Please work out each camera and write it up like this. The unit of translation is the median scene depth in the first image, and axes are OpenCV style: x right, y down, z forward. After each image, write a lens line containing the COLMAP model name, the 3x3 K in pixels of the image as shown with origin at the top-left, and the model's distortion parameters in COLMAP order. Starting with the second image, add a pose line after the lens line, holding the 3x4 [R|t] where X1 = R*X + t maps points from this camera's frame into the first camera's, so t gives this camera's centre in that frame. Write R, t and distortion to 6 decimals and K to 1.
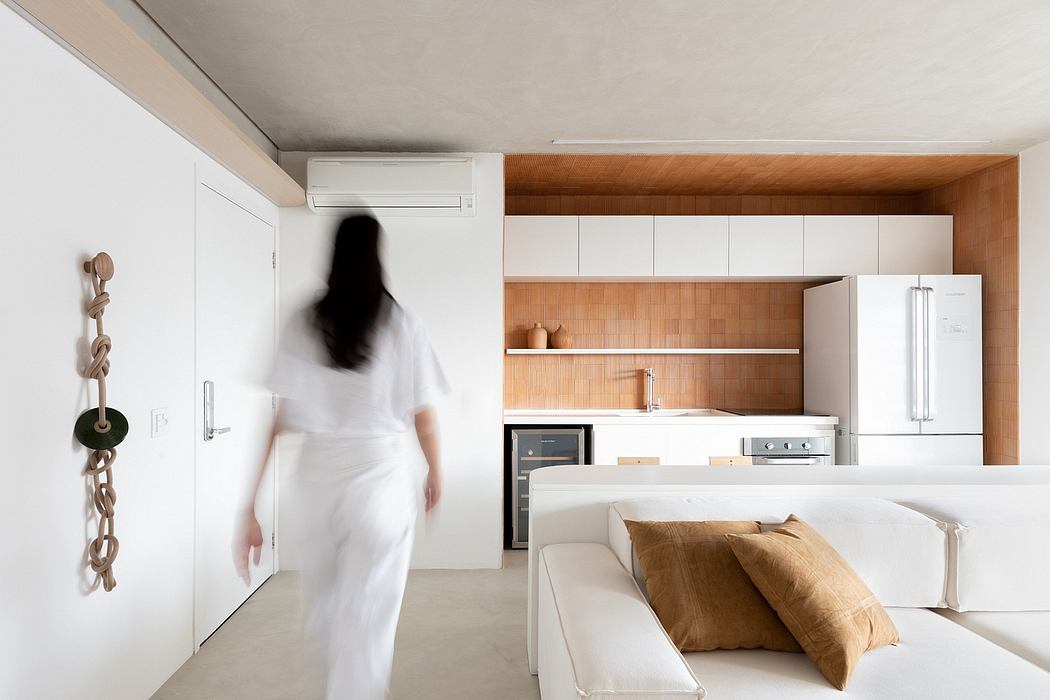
lens RADIAL K [[565.5, 0, 522.3], [0, 565.5, 359.9], [0, 0, 1]] dist [-0.007427, -0.001508]
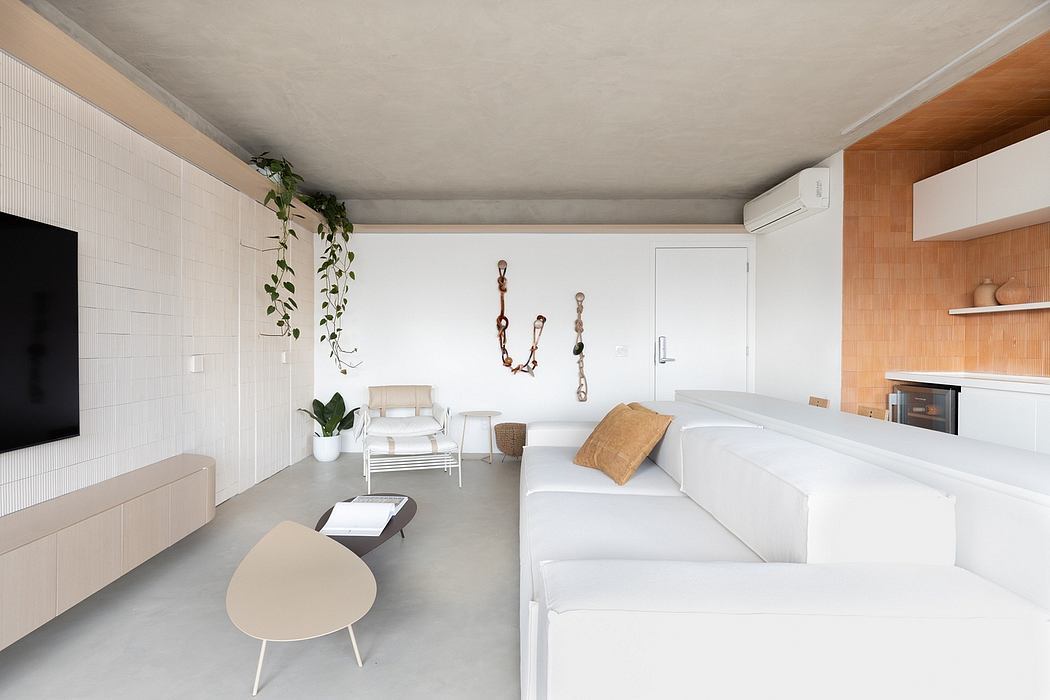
lens RADIAL K [[565.5, 0, 523.8], [0, 565.5, 346.8], [0, 0, 1]] dist [-0.007427, -0.001508]
pose [[-0.009878, 0.003204, -0.999946, 1.017170], [0.003592, 0.999989, 0.003169, 0.041827], [0.999945, -0.003560, -0.009889, 0.288053]]
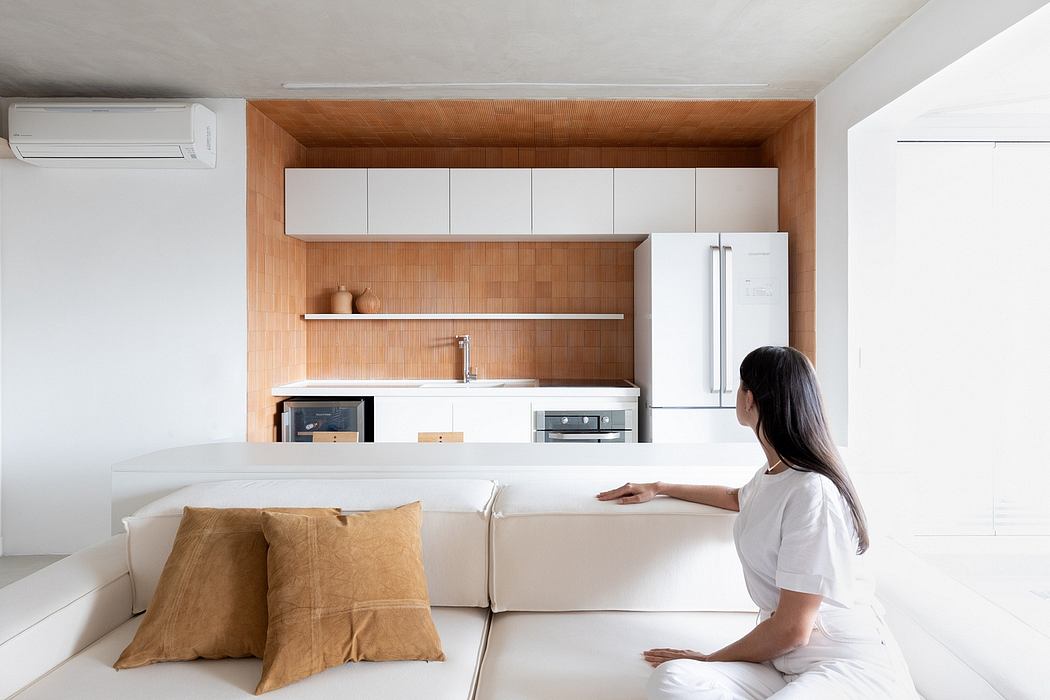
lens RADIAL K [[596.0, 0, 546.8], [0, 596.0, 323.2], [0, 0, 1]] dist [0.000905, -0.007229]
pose [[0.999984, -0.000319, 0.005703, 0.384883], [0.000346, 0.999989, -0.004683, 0.000242], [-0.005702, 0.004685, 0.999973, 0.034286]]
